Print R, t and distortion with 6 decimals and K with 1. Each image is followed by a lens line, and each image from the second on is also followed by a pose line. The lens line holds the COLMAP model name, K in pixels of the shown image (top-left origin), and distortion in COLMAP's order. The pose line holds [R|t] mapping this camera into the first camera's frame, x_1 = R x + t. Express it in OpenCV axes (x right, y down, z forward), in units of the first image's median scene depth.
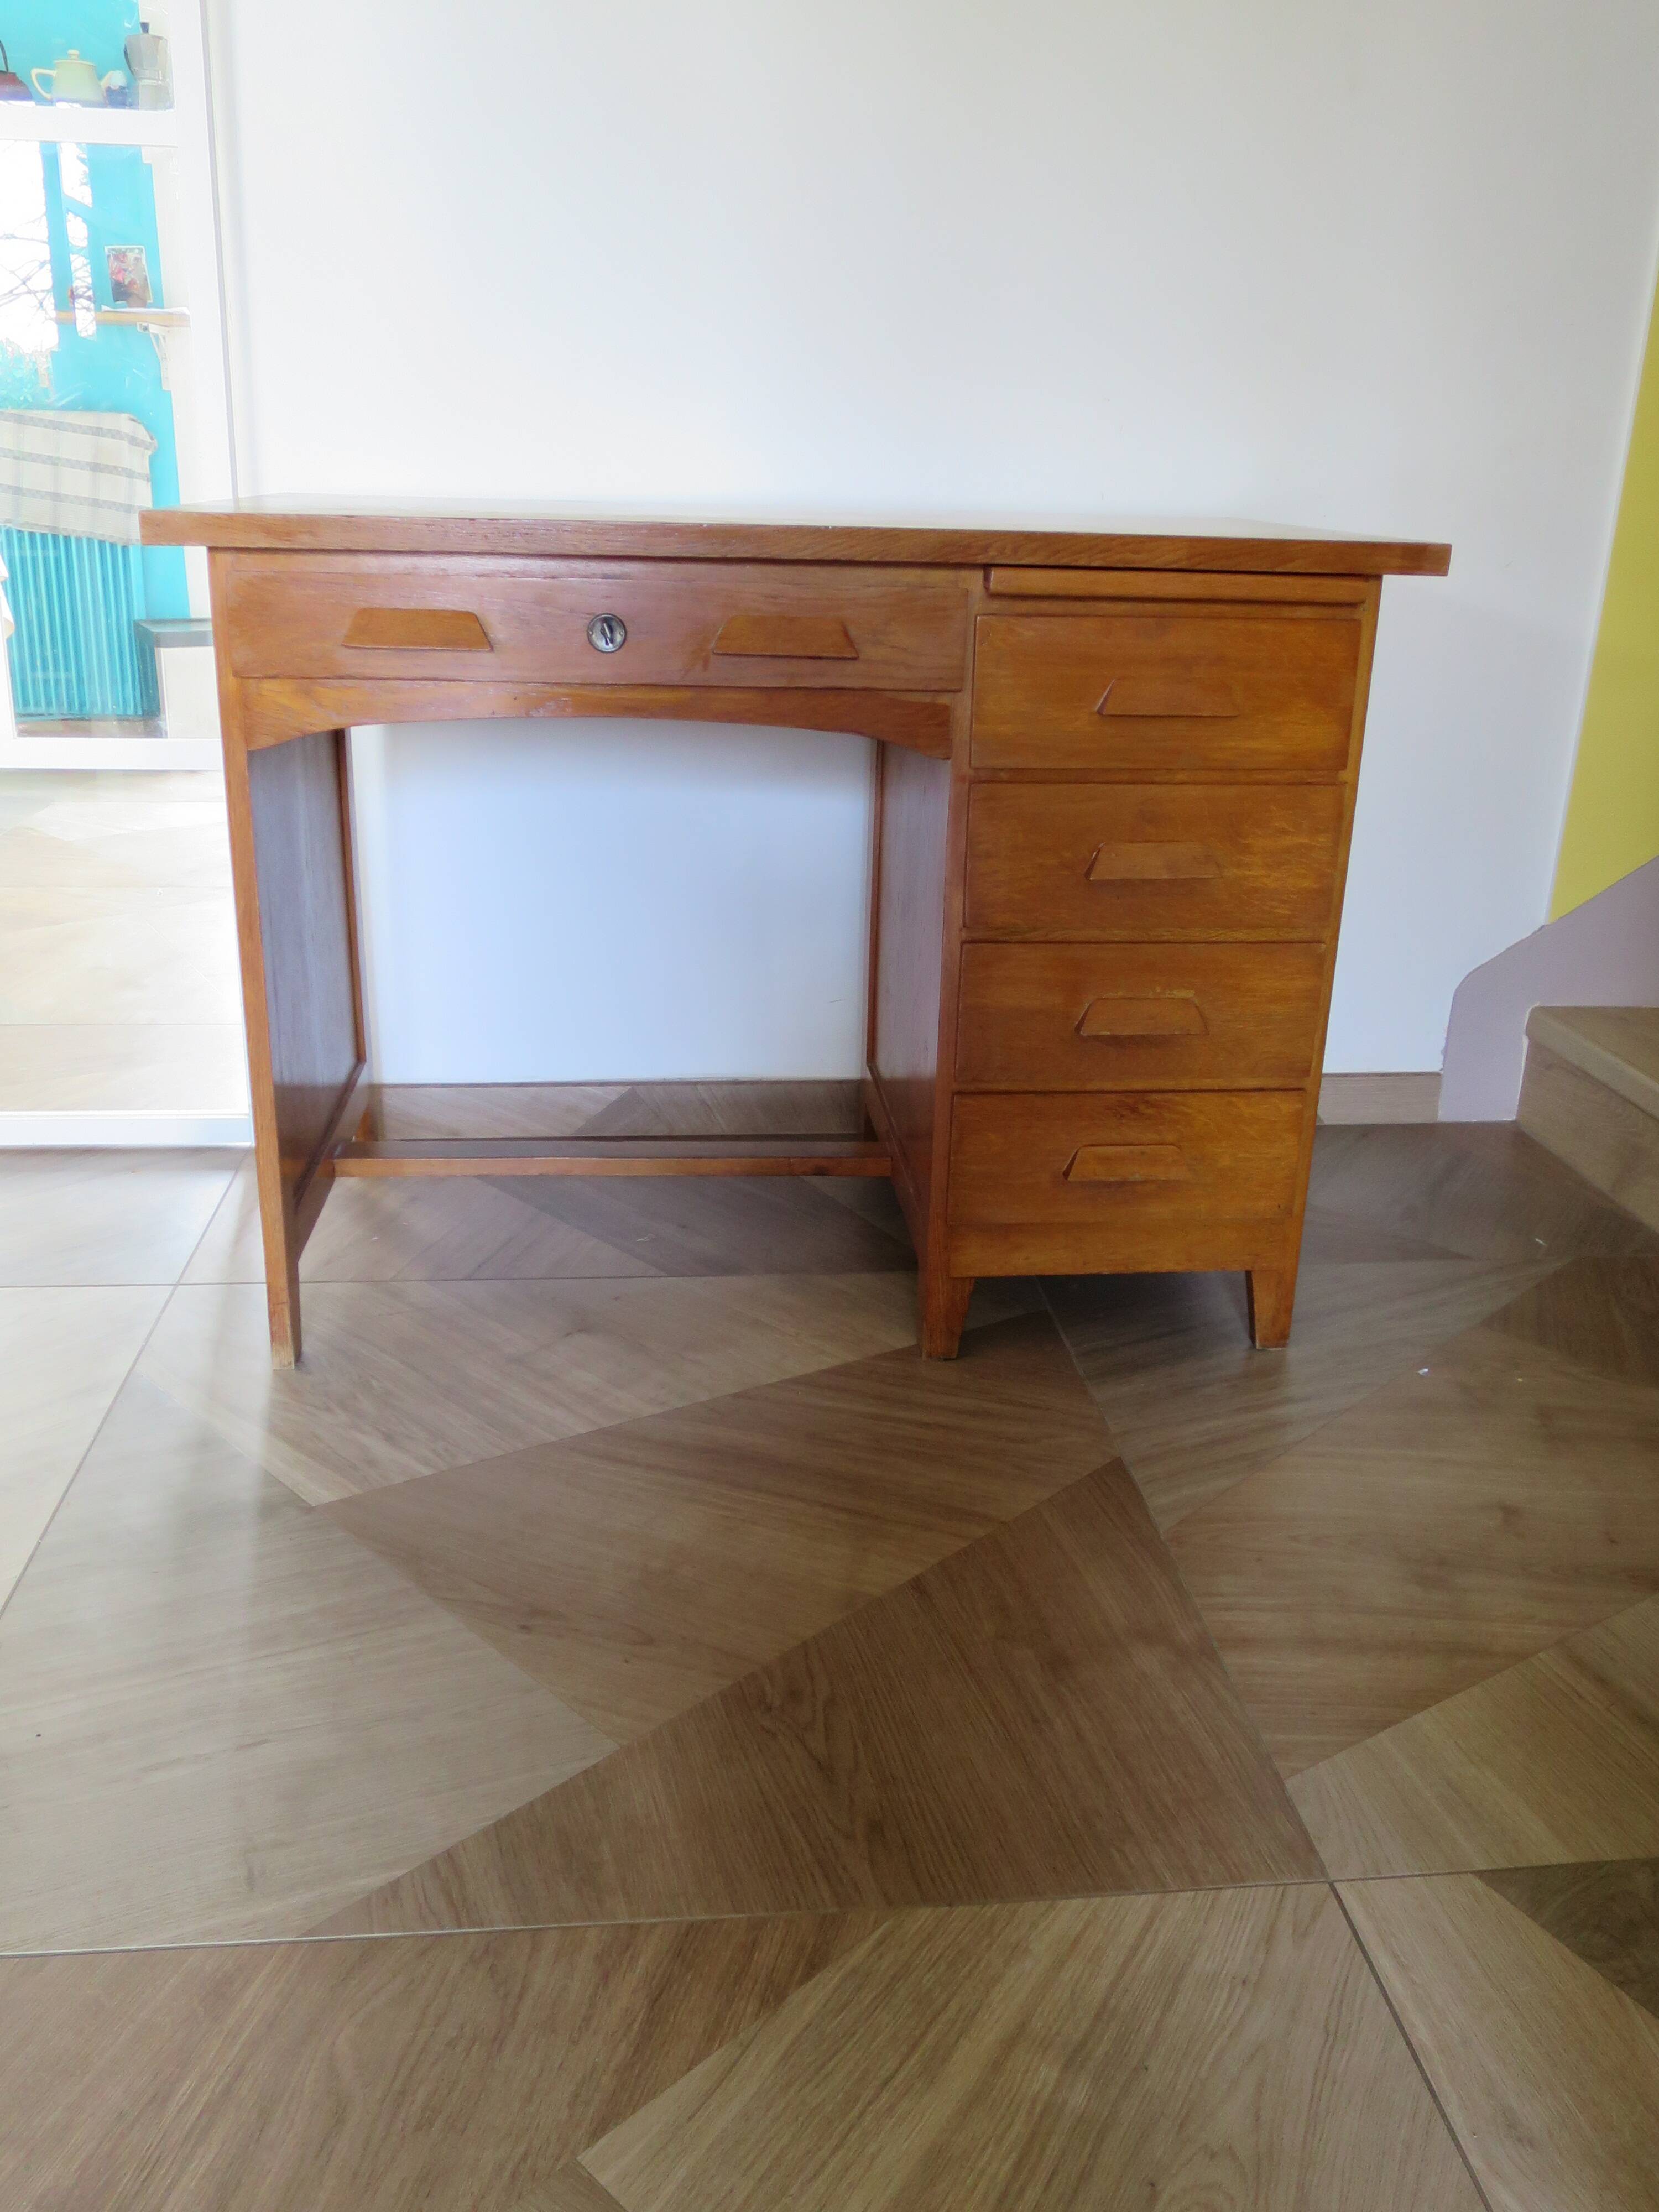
lens RADIAL K [[1798.3, 0, 836.0], [0, 1798.3, 1087.9], [0, 0, 1]] dist [-0.046731, 0.029807]
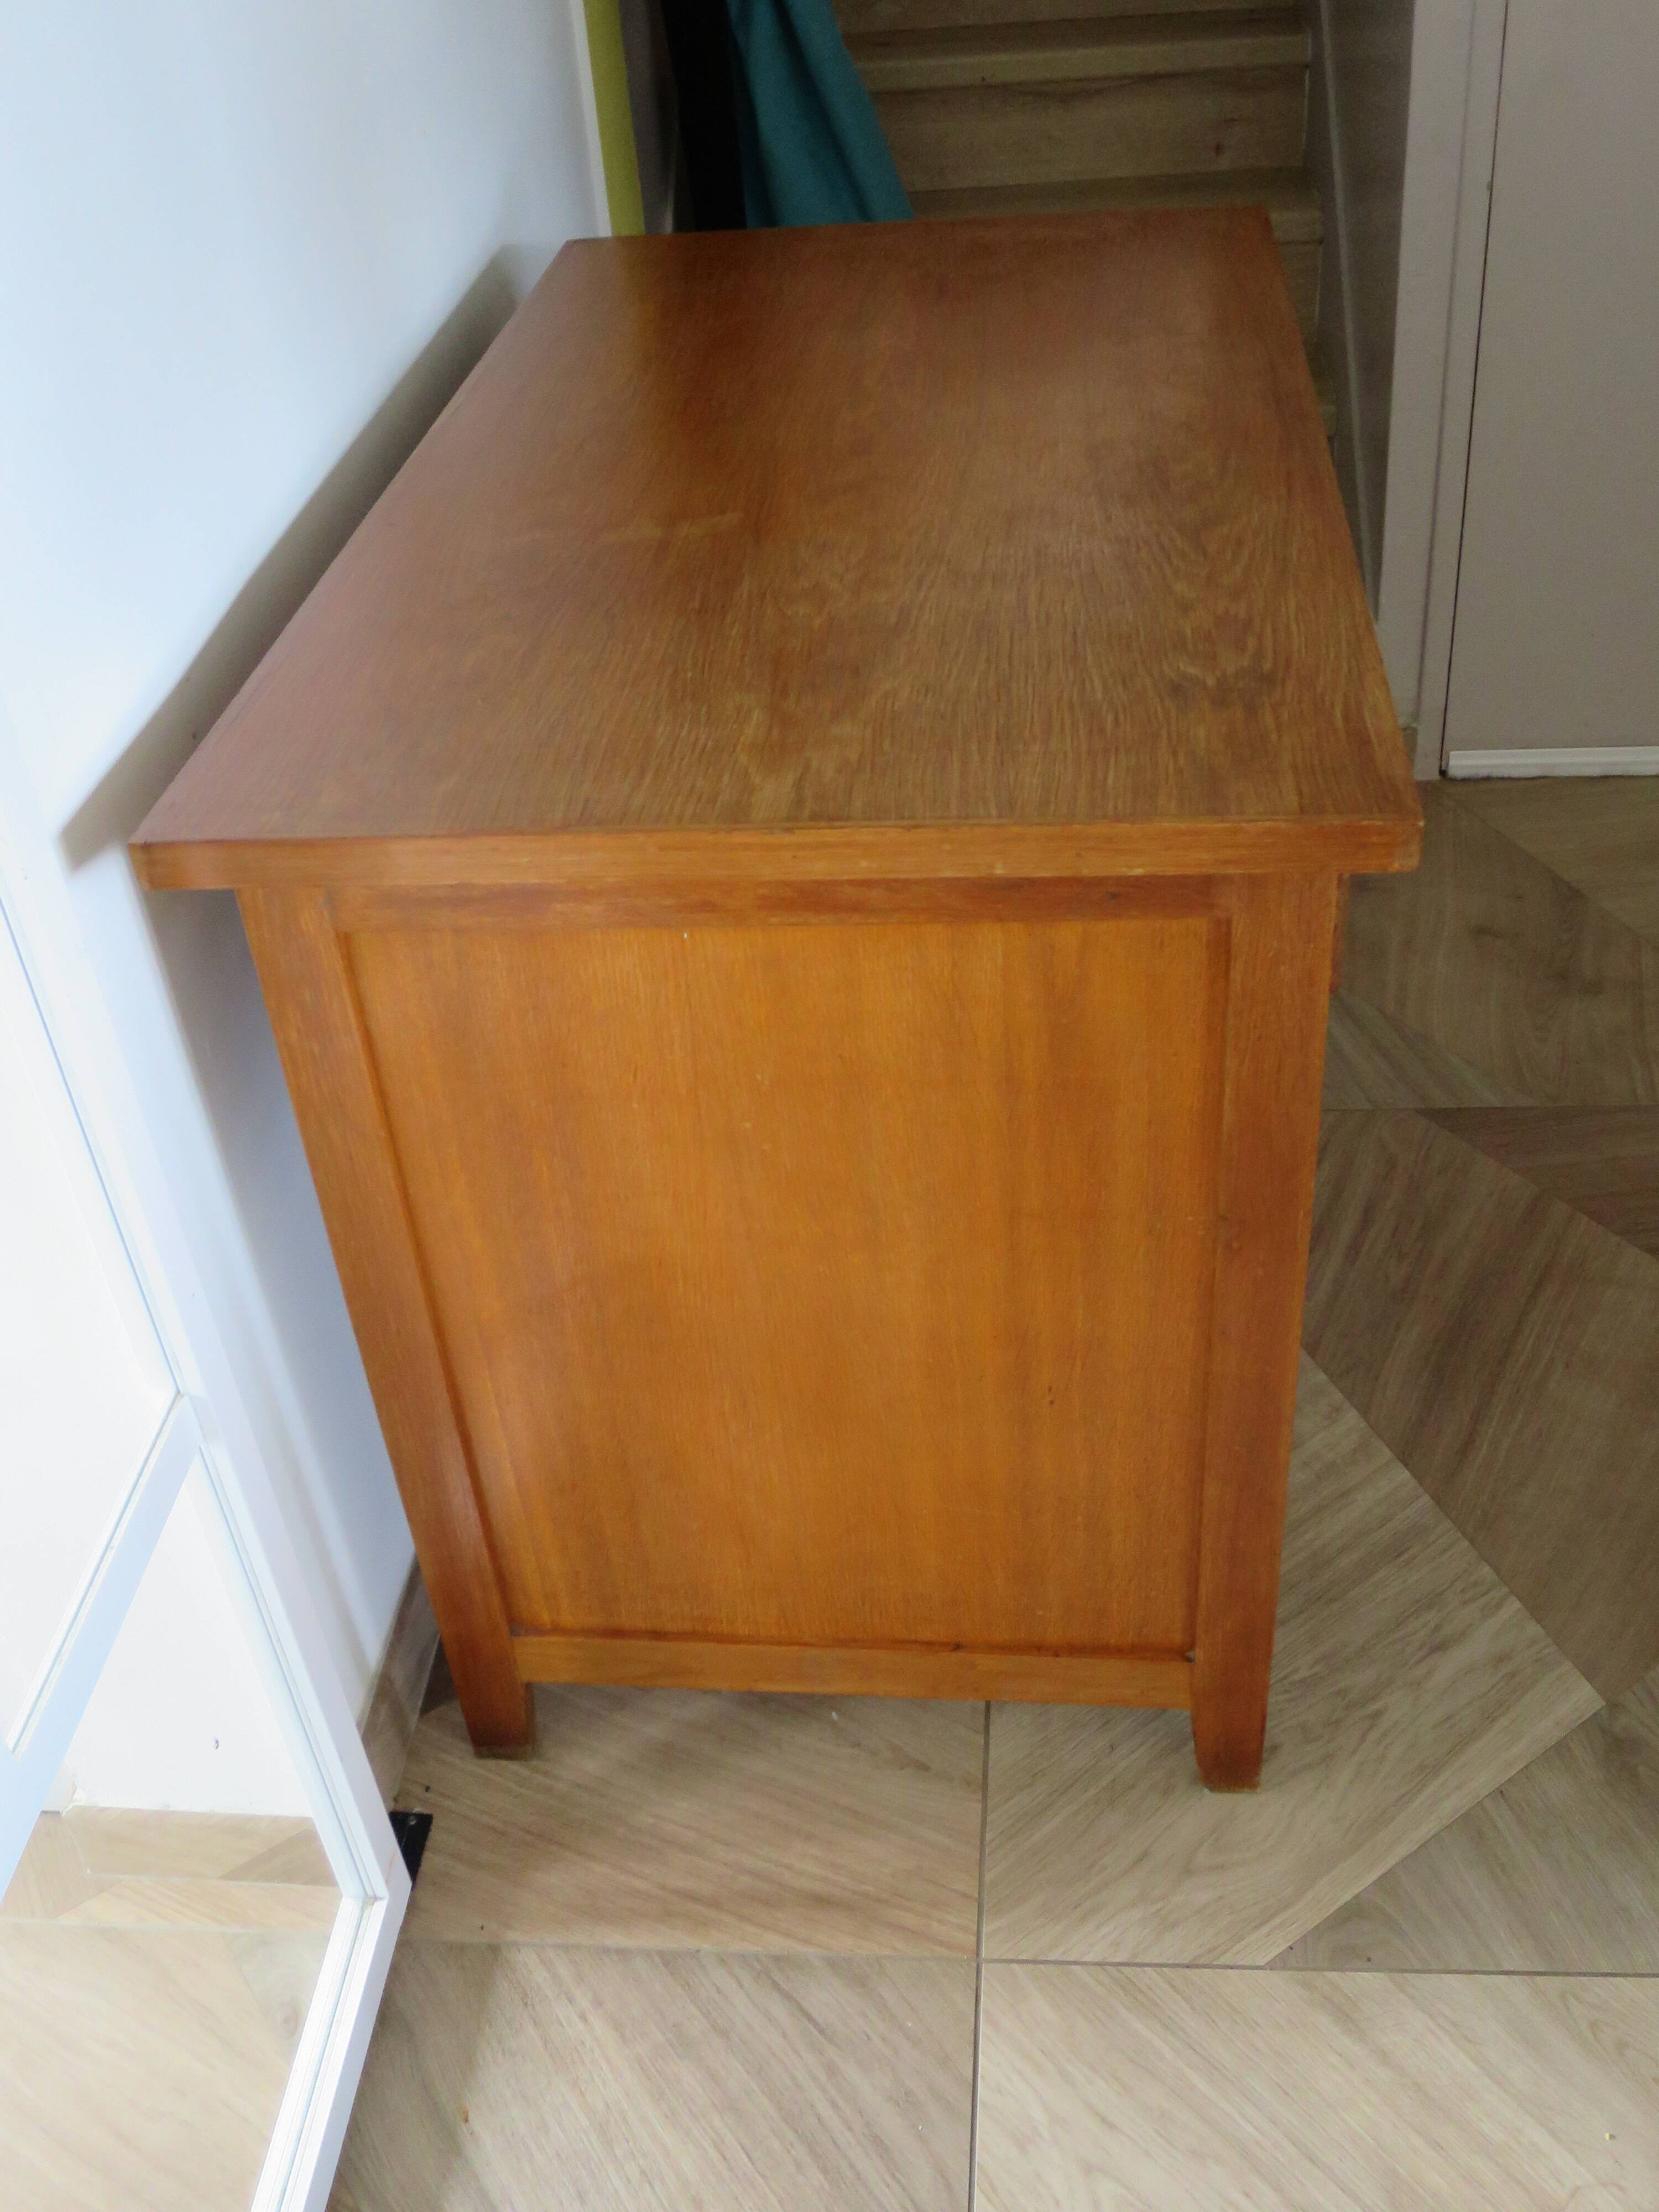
lens RADIAL K [[2123.2, 0, 831.2], [0, 2123.2, 1102.1], [0, 0, 1]] dist [-0.048025, 0.000000]
pose [[0.187849, -0.621477, 0.760578, -0.891898], [0.403969, 0.754721, 0.516918, -0.610624], [-0.895277, 0.210148, 0.392831, 0.831258]]
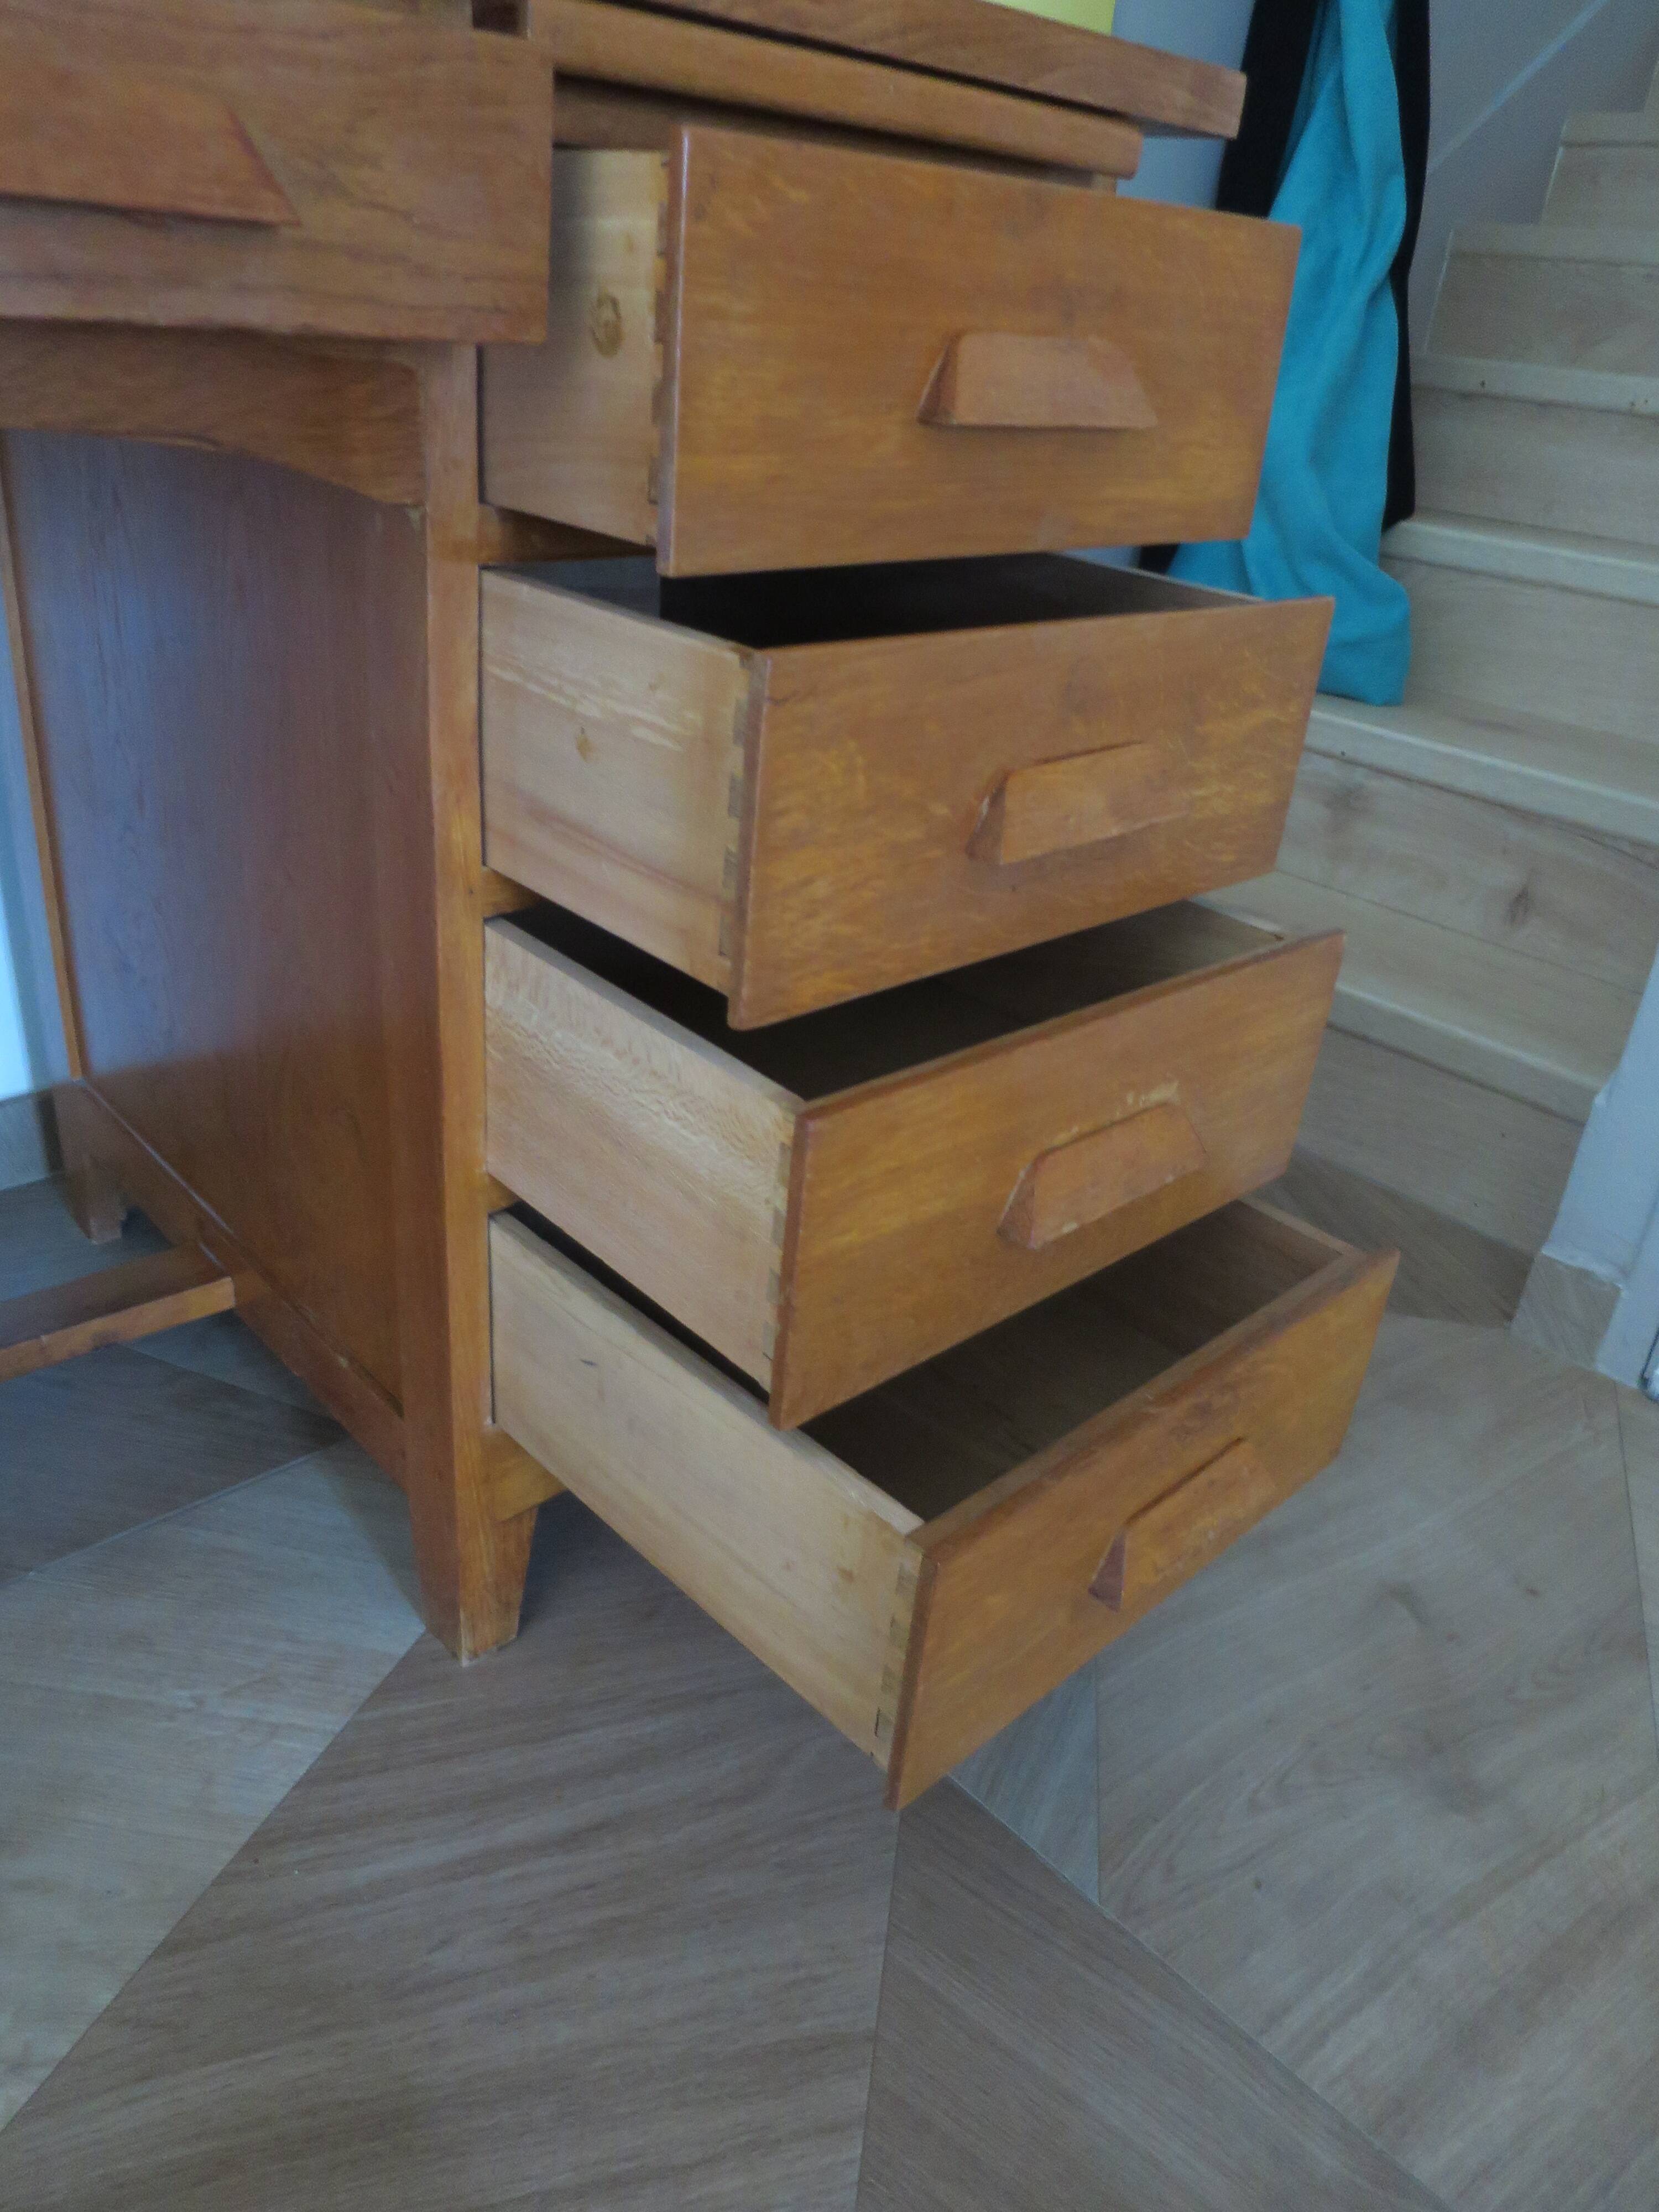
lens RADIAL K [[1597.7, 0, 835.6], [0, 1597.7, 1095.1], [0, 0, 1]] dist [-0.046434, 0.011592]
pose [[0.795992, -0.235295, 0.557703, -0.100105], [0.139946, 0.967930, 0.208629, -0.112981], [-0.588907, -0.088019, 0.803394, 0.632930]]
